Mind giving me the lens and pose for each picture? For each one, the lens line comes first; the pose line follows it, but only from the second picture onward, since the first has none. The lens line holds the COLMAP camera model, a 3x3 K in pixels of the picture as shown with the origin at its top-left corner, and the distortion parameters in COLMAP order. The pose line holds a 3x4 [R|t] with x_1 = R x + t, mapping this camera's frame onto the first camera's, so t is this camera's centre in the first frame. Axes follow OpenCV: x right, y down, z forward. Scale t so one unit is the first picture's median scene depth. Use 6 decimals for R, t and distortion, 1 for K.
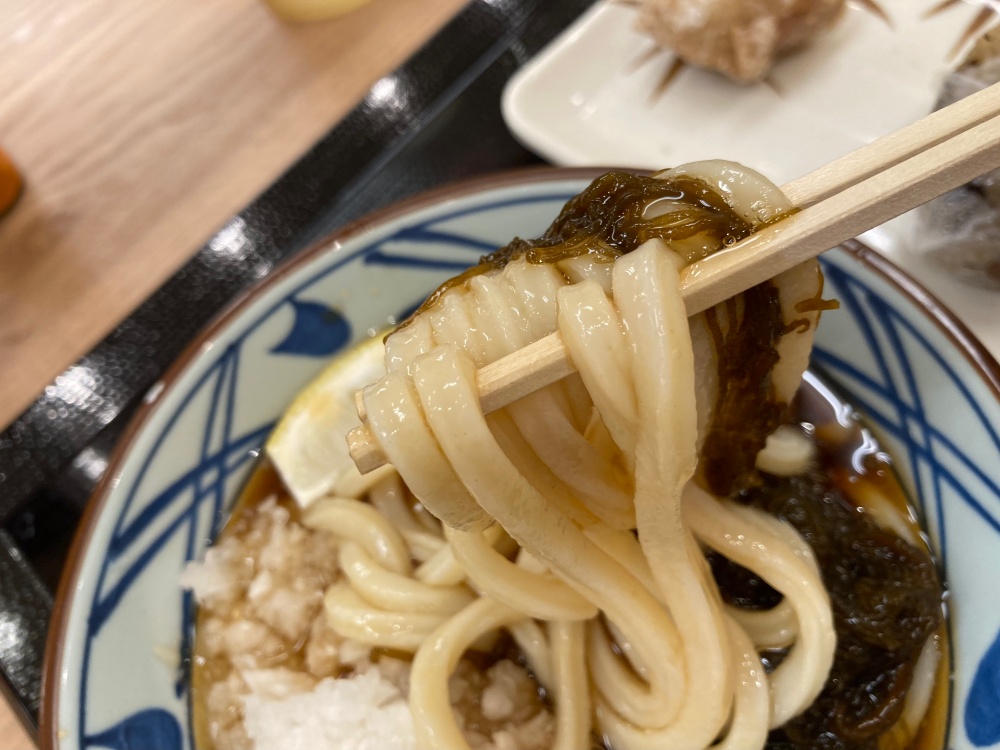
lens RADIAL K [[799.8, 0, 503.7], [0, 799.8, 379.2], [0, 0, 1]] dist [0.036740, -0.081803]
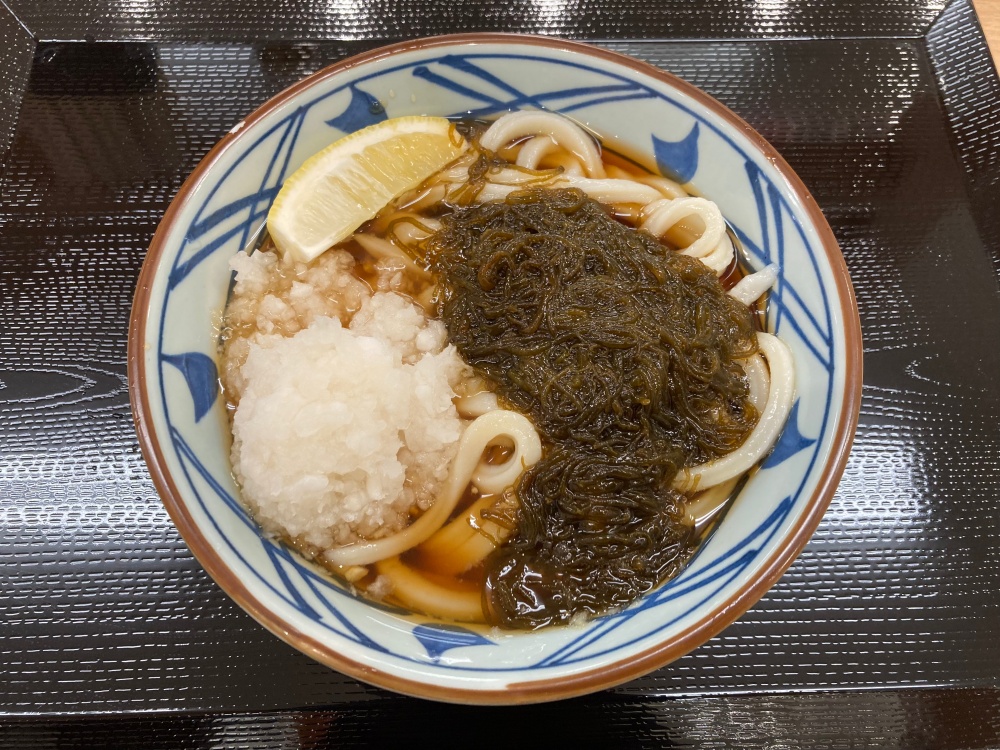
lens RADIAL K [[799.8, 0, 496.0], [0, 799.8, 371.4], [0, 0, 1]] dist [0.036740, -0.081803]
pose [[0.963730, 0.223338, 0.146095, -0.087910], [-0.236636, 0.968229, 0.080846, 0.122649], [-0.123397, -0.112485, 0.985962, -0.225353]]
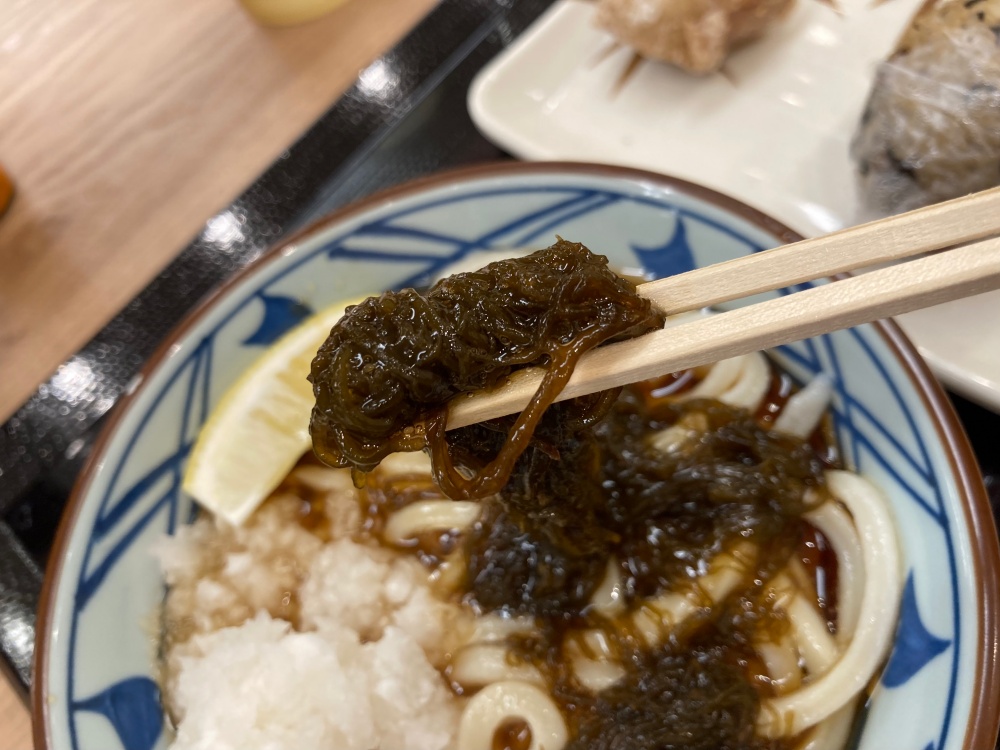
lens RADIAL K [[799.8, 0, 508.6], [0, 799.8, 373.8], [0, 0, 1]] dist [0.036740, -0.081803]
pose [[0.999623, -0.027364, -0.002343, 0.043524], [0.027377, 0.999609, 0.005721, 0.006182], [0.002185, -0.005783, 0.999981, -0.043915]]
